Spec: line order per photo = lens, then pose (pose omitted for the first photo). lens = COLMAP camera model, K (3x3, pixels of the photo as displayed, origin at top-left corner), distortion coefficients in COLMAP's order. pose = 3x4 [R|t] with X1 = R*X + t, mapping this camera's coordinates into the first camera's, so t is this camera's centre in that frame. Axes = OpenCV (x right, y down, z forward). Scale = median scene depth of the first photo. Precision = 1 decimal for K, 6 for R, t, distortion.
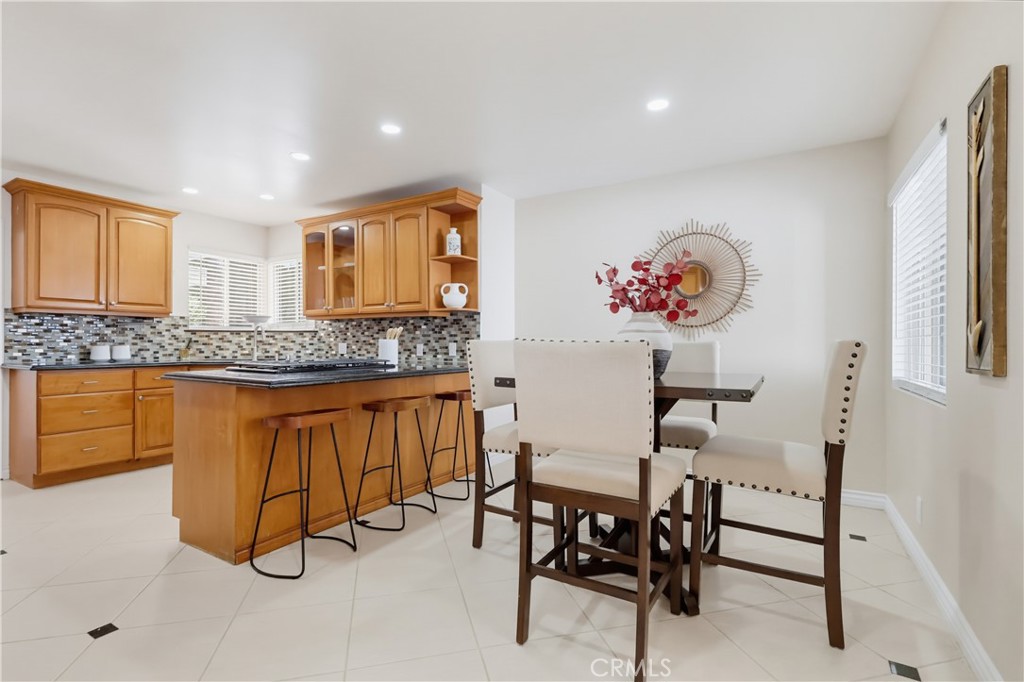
lens RADIAL K [[477.2, 0, 502.1], [0, 477.2, 341.3], [0, 0, 1]] dist [0.004177, -0.002893]
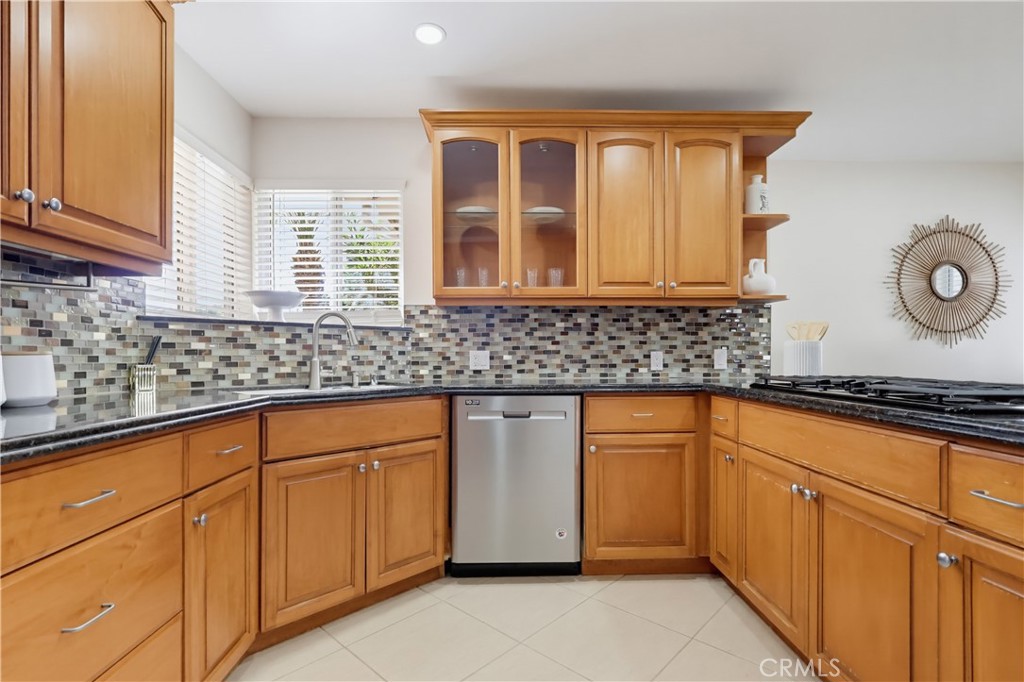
lens RADIAL K [[477.2, 0, 509.6], [0, 477.2, 360.1], [0, 0, 1]] dist [0.004177, -0.002893]
pose [[0.844008, -0.008415, 0.536265, -0.696307], [0.001341, 0.999907, 0.013580, 0.008484], [-0.536329, -0.010742, 0.843941, 0.579130]]
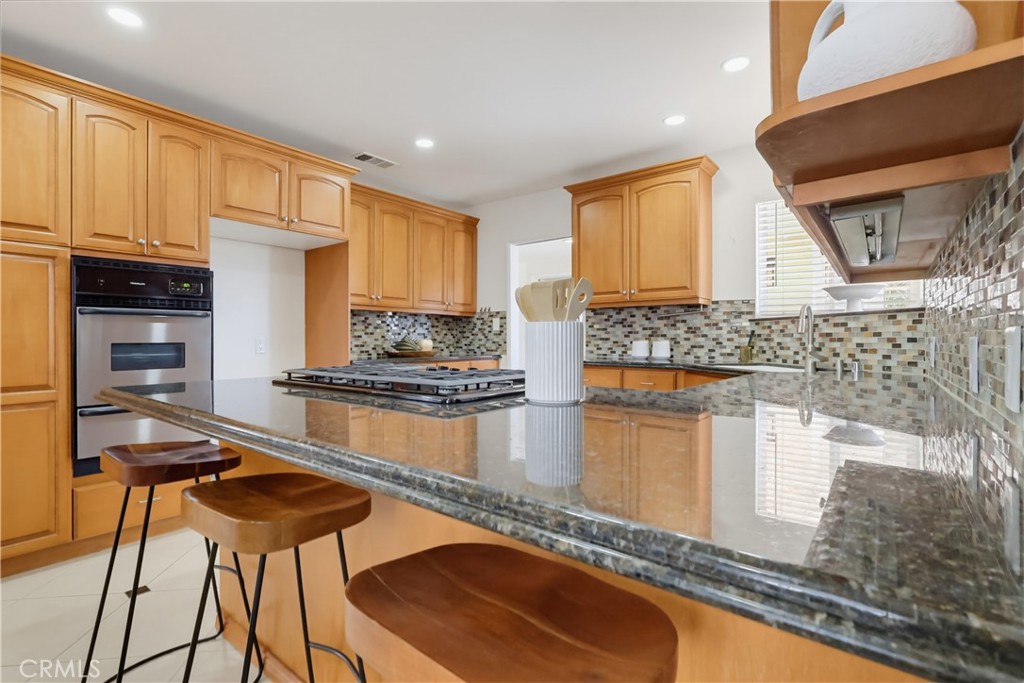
lens RADIAL K [[477.2, 0, 511.6], [0, 477.2, 340.2], [0, 0, 1]] dist [0.004177, -0.002893]
pose [[-0.129450, -0.002705, -0.991582, 0.066170], [-0.003325, 0.999992, -0.002294, 0.010329], [0.991580, 0.003000, -0.129458, 0.846038]]
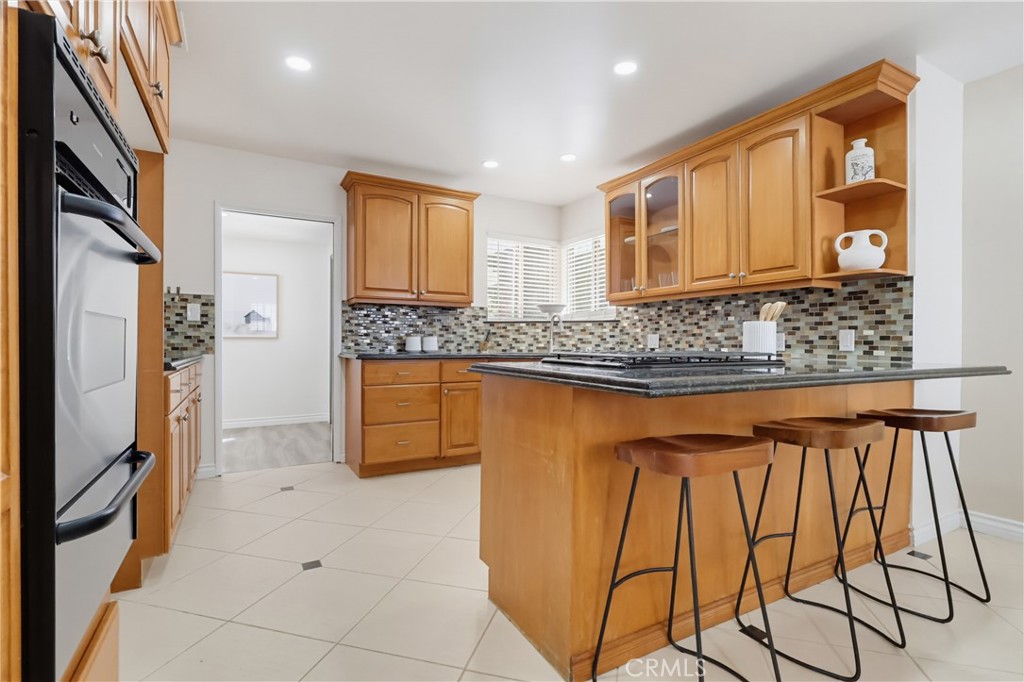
lens RADIAL K [[477.2, 0, 510.2], [0, 477.2, 345.3], [0, 0, 1]] dist [0.004177, -0.002893]
pose [[0.869945, 0.004728, -0.493127, -0.174385], [-0.001965, 0.999979, 0.006122, 0.020028], [0.493146, -0.004357, 0.869936, 0.232840]]
